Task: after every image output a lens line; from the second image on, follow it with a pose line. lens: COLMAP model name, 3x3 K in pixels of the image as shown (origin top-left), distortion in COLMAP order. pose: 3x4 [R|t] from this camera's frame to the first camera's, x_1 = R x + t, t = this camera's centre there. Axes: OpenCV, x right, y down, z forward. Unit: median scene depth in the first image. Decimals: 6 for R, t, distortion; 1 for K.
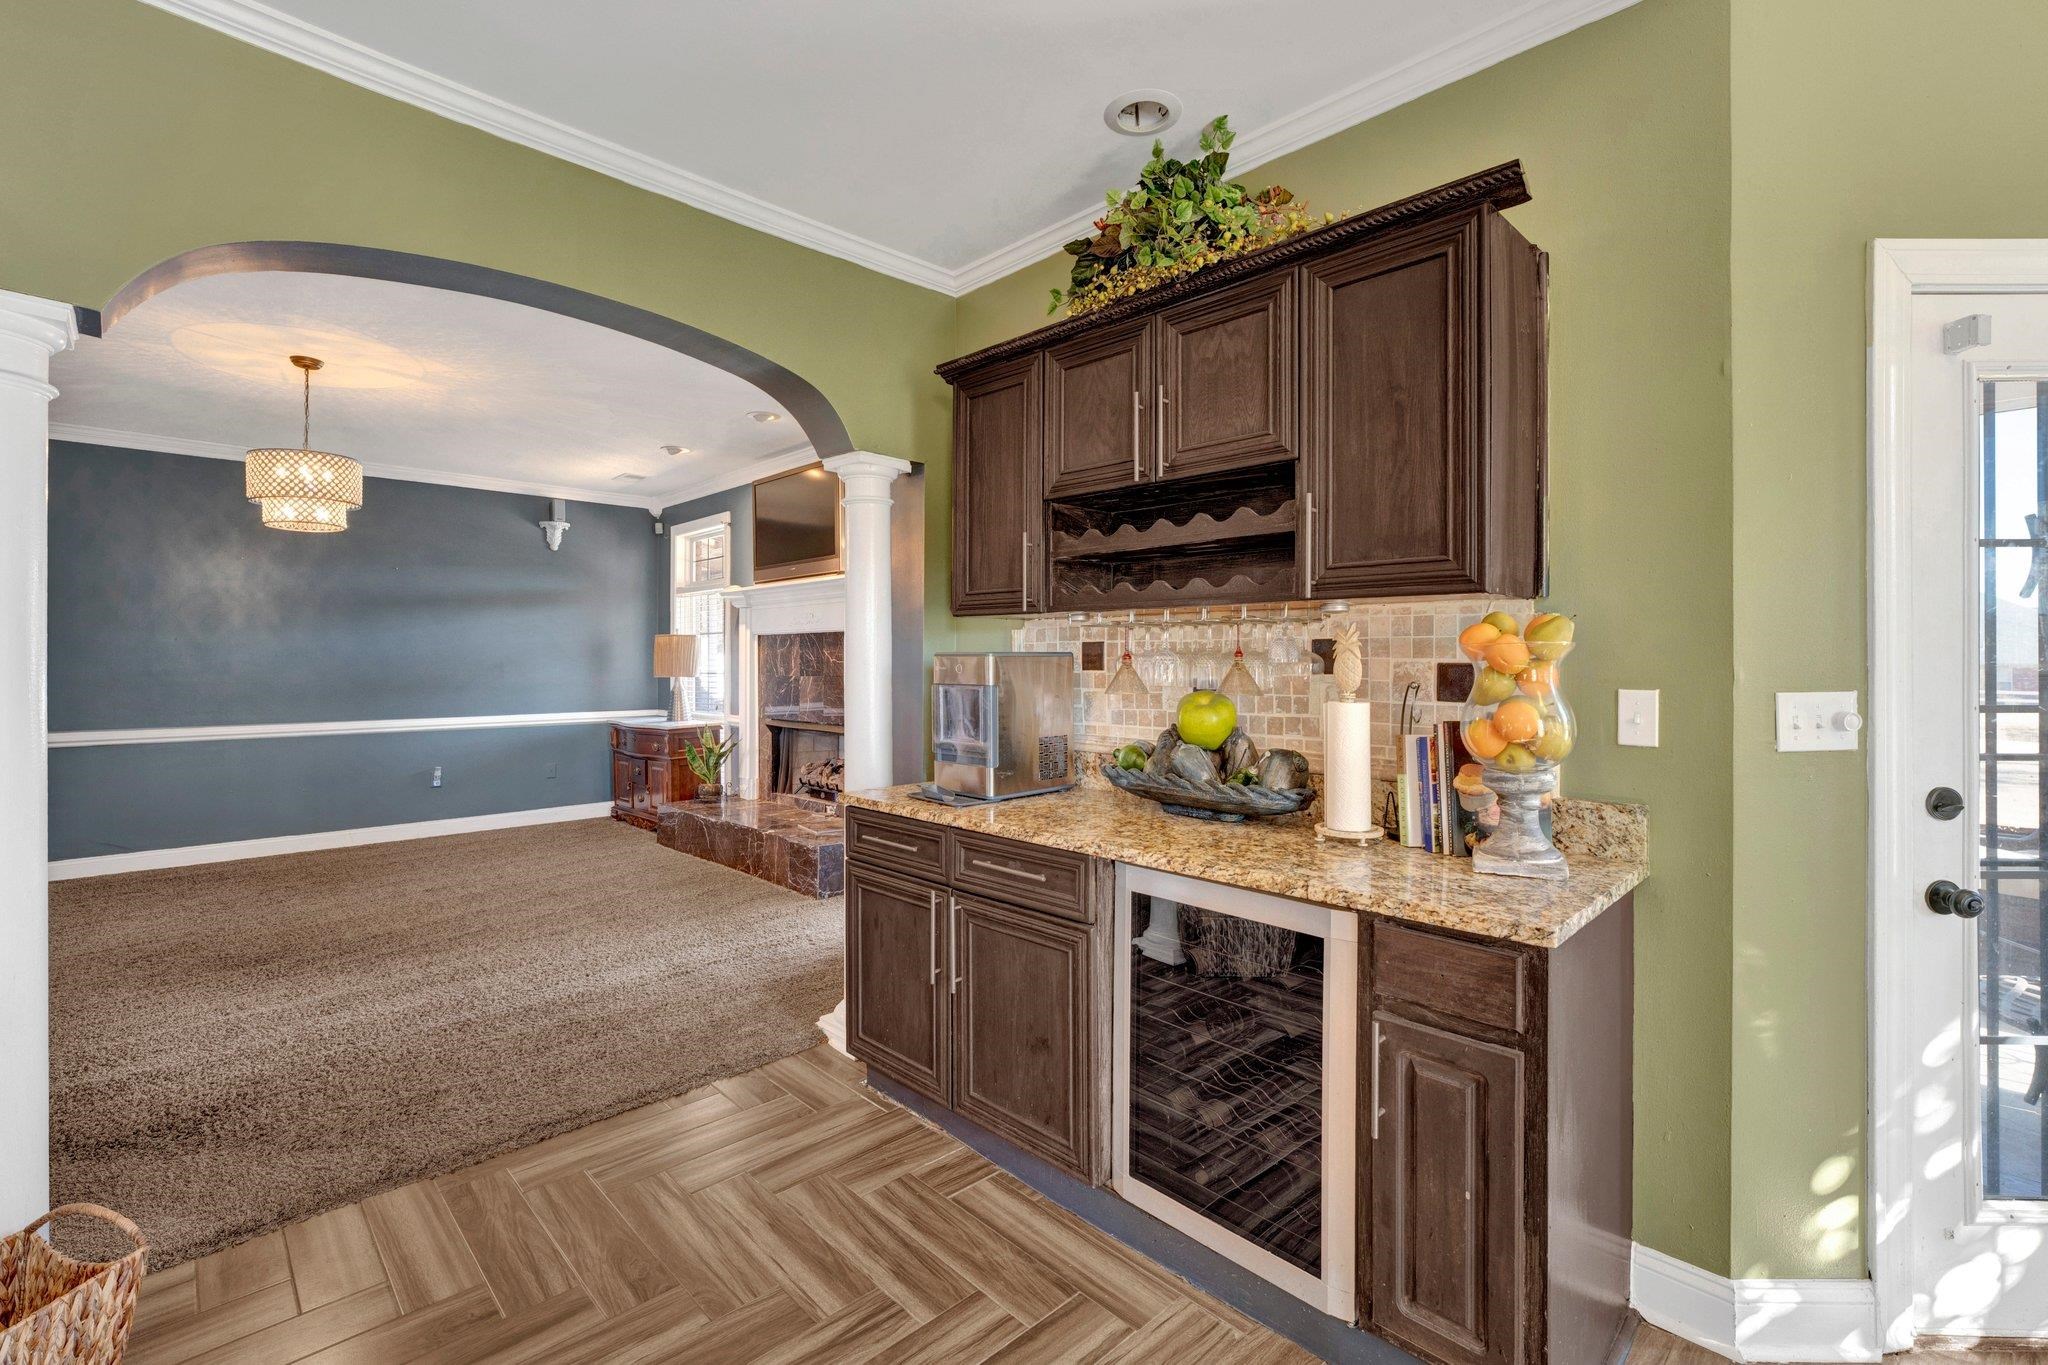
lens RADIAL K [[889.9, 0, 1006.2], [0, 889.9, 678.2], [0, 0, 1]] dist [-0.000978, -0.000272]
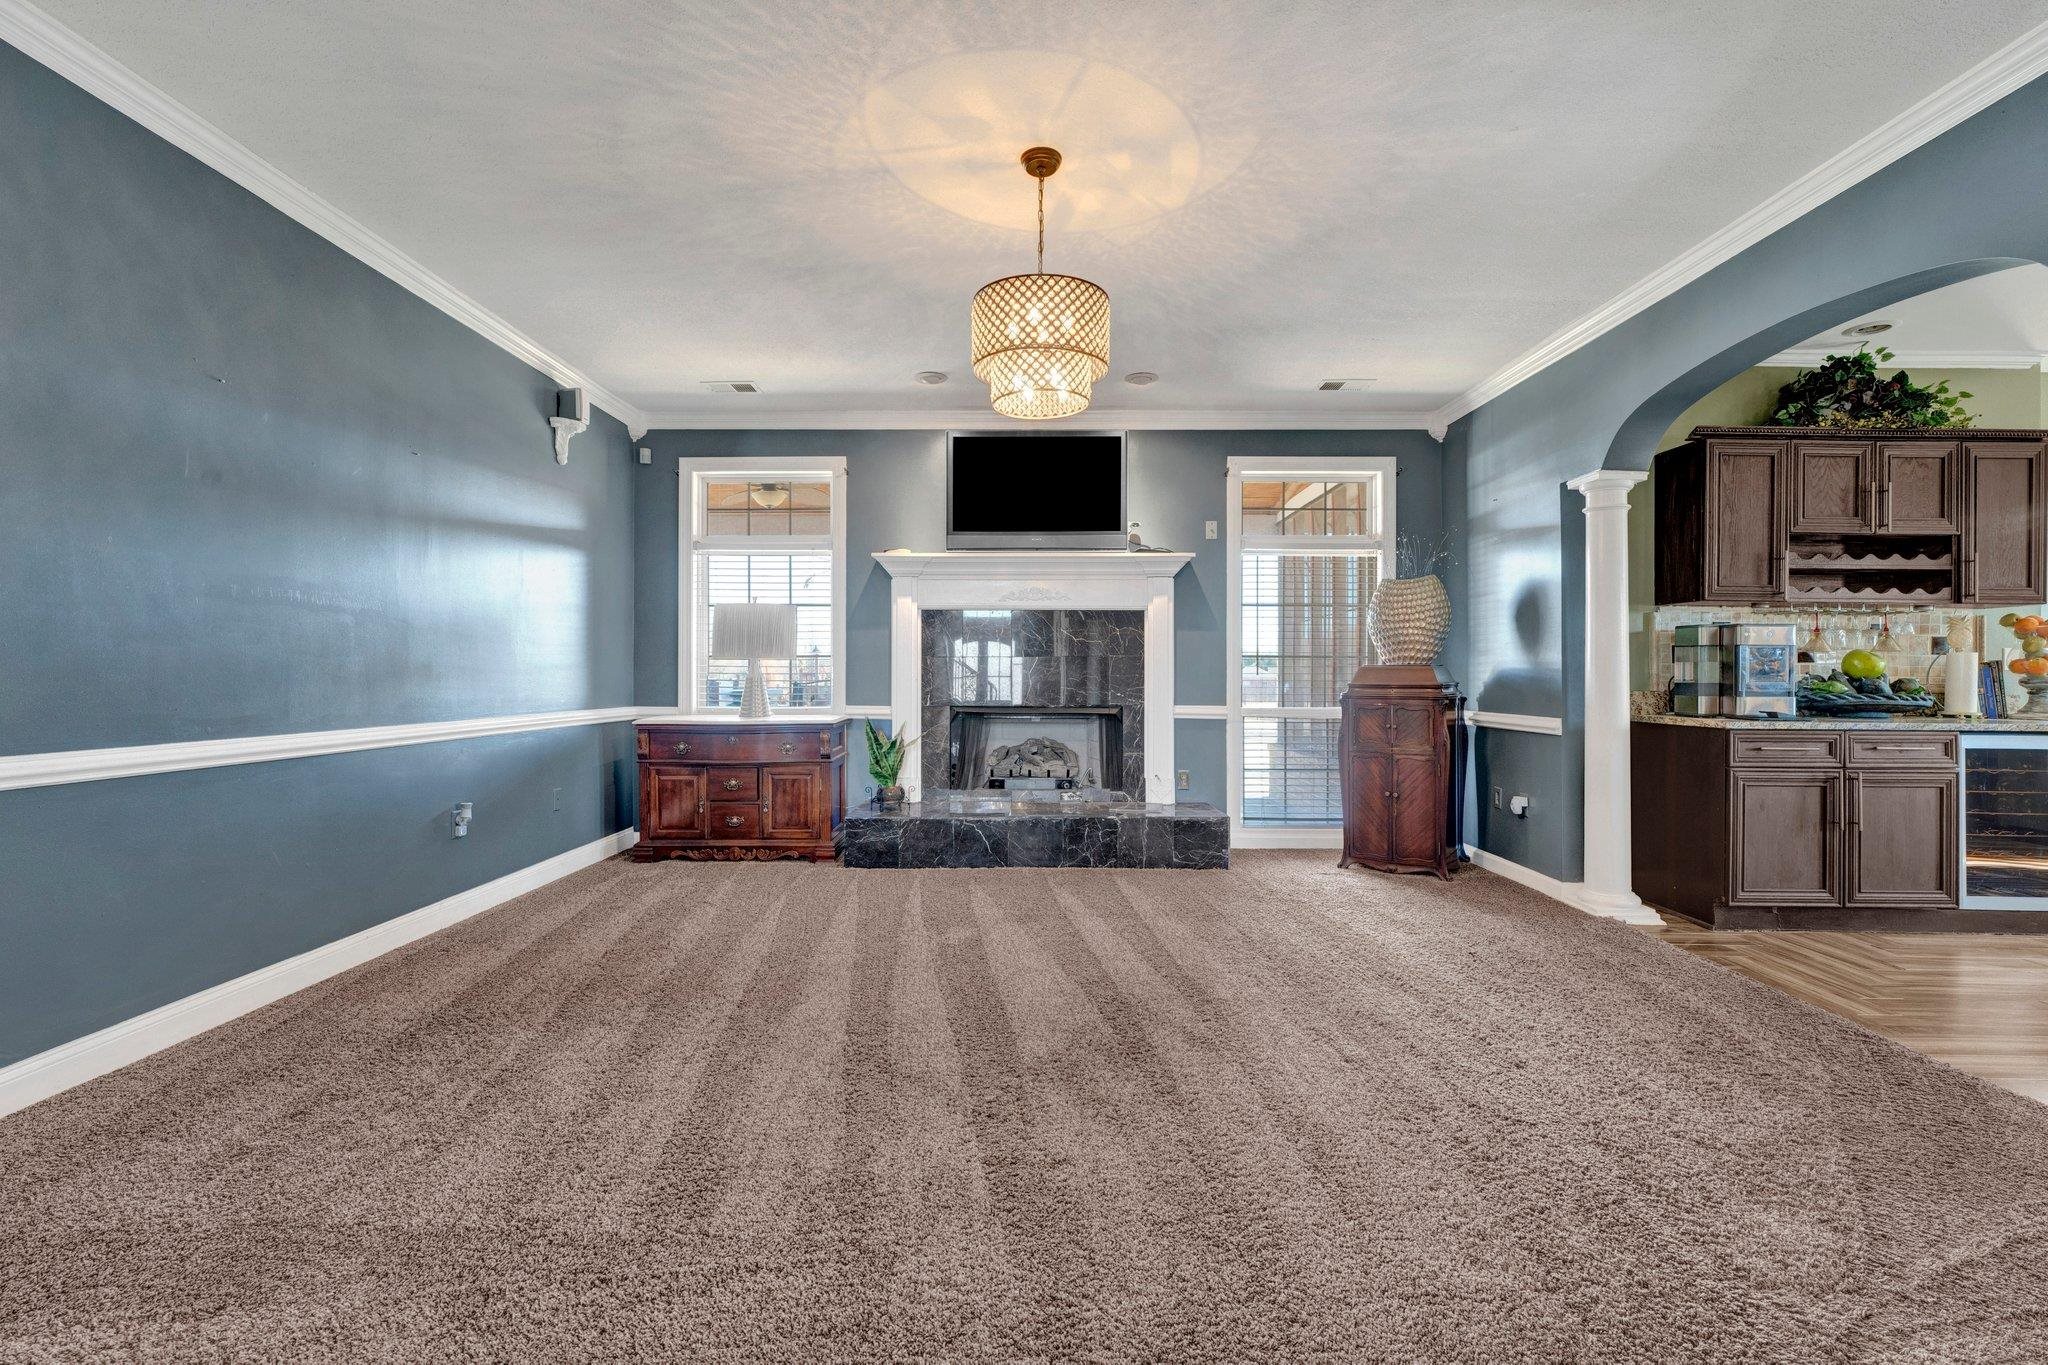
lens RADIAL K [[889.9, 0, 1009.5], [0, 889.9, 685.1], [0, 0, 1]] dist [-0.000978, -0.000272]
pose [[0.696997, -0.005363, 0.717054, -2.465468], [0.007499, 0.999972, 0.000190, 0.077661], [-0.717034, 0.005245, 0.697018, 1.055138]]
